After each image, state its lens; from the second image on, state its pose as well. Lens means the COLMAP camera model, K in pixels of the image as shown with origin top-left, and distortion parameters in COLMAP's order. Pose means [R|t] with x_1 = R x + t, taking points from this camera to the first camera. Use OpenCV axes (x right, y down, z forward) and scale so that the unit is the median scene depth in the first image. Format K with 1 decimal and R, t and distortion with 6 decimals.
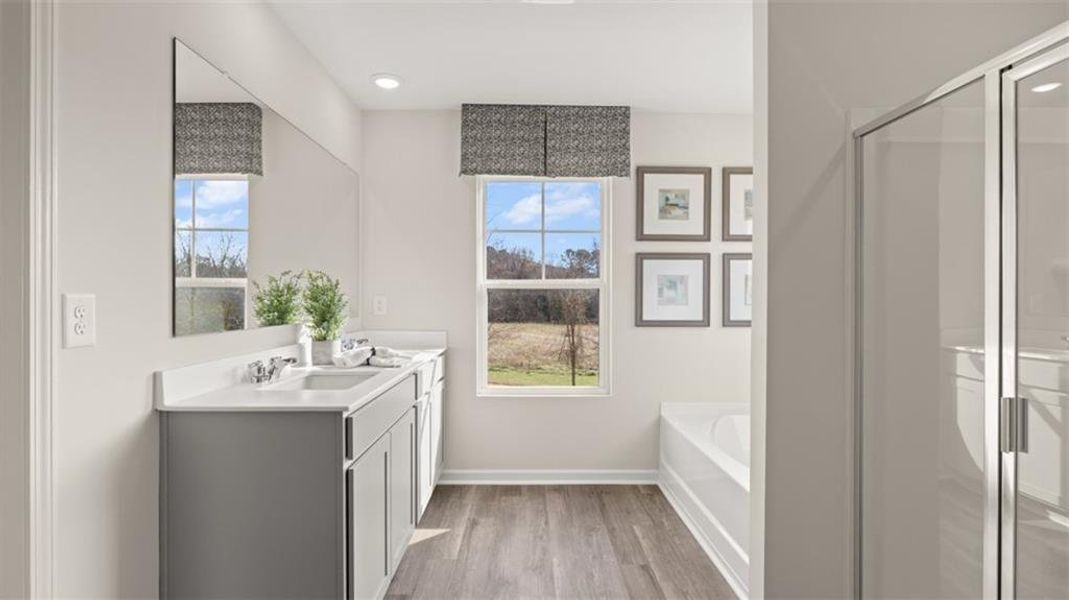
lens RADIAL K [[539.3, 0, 534.7], [0, 539.3, 297.0], [0, 0, 1]] dist [0.000783, 0.000015]
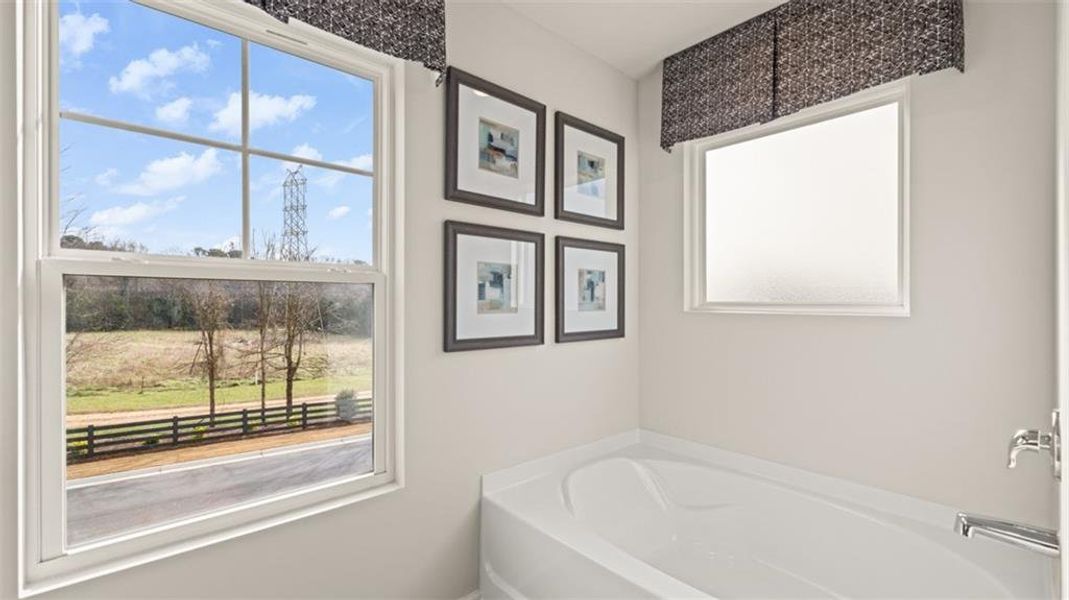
lens RADIAL K [[448.8, 0, 533.6], [0, 448.8, 299.2], [0, 0, 1]] dist [0.002596, 0.000050]
pose [[0.756661, 0.000625, 0.653807, -0.047502], [0.000515, 0.999999, -0.001552, 0.000725], [-0.653807, 0.001511, 0.756660, 0.586912]]
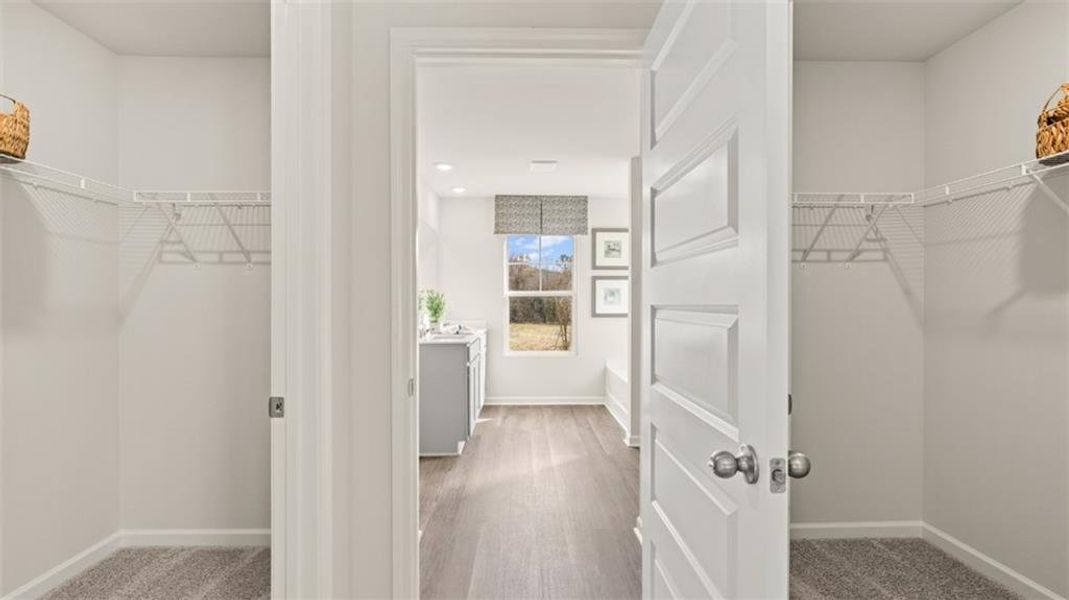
lens RADIAL K [[539.3, 0, 534.7], [0, 539.3, 297.0], [0, 0, 1]] dist [0.000783, 0.000015]
pose [[0.999964, -0.004223, 0.007332, -0.016579], [0.004257, 0.999980, -0.004579, -0.004833], [-0.007313, 0.004611, 0.999963, -0.798791]]
